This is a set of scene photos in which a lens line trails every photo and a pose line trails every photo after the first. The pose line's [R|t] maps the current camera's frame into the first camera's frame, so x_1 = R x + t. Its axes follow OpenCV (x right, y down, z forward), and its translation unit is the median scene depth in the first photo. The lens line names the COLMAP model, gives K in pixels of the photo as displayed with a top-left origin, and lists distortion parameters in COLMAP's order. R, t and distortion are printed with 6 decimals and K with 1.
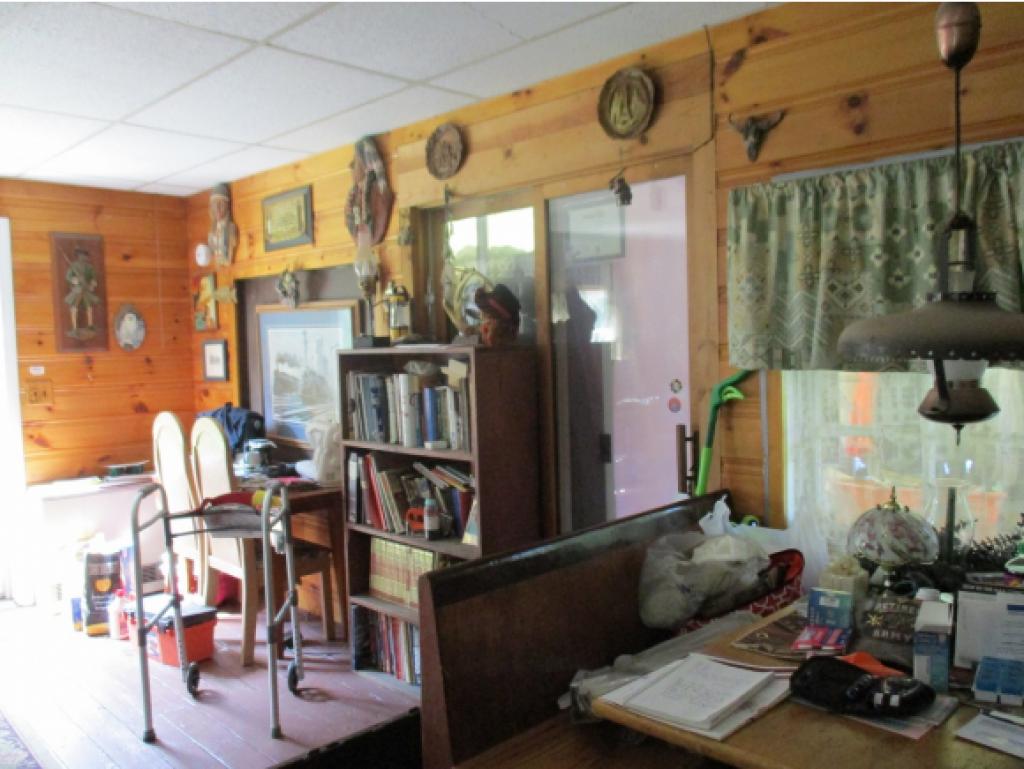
lens RADIAL K [[832.8, 0, 513.8], [0, 832.8, 389.5], [0, 0, 1]] dist [-0.026359, -0.013769]
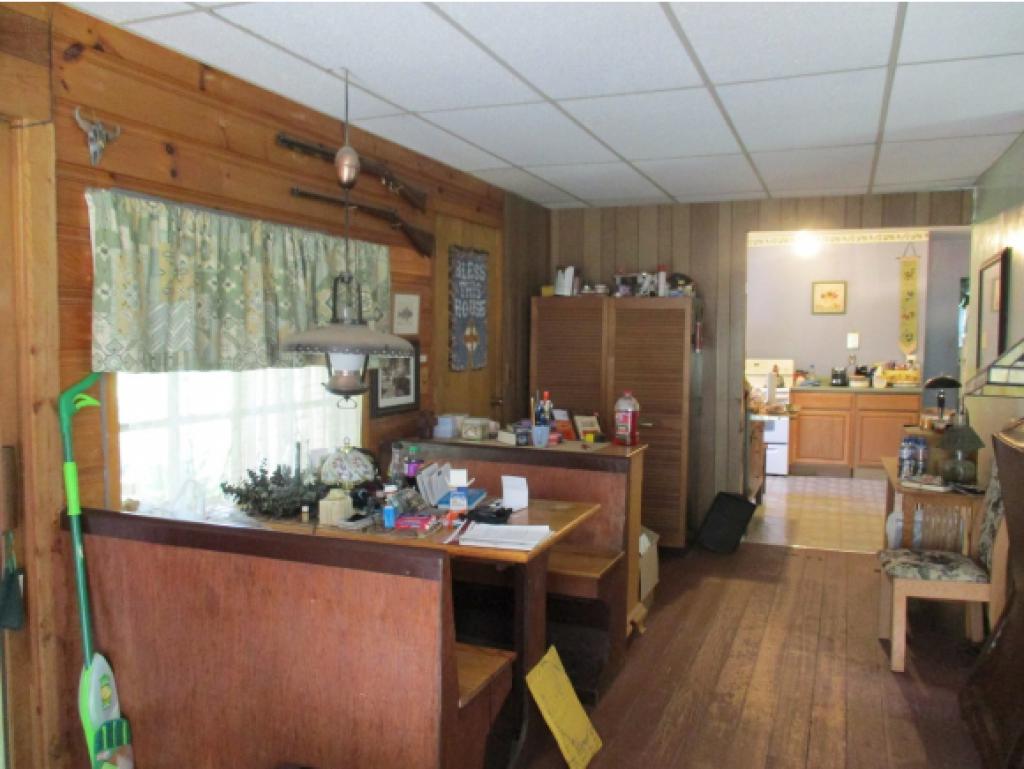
lens RADIAL K [[832.8, 0, 513.3], [0, 832.8, 384.8], [0, 0, 1]] dist [-0.026359, -0.013769]
pose [[-0.414878, -0.026438, 0.909493, -0.891872], [0.055340, 0.996994, 0.054225, -0.042039], [-0.908193, 0.072828, -0.412168, 1.051054]]
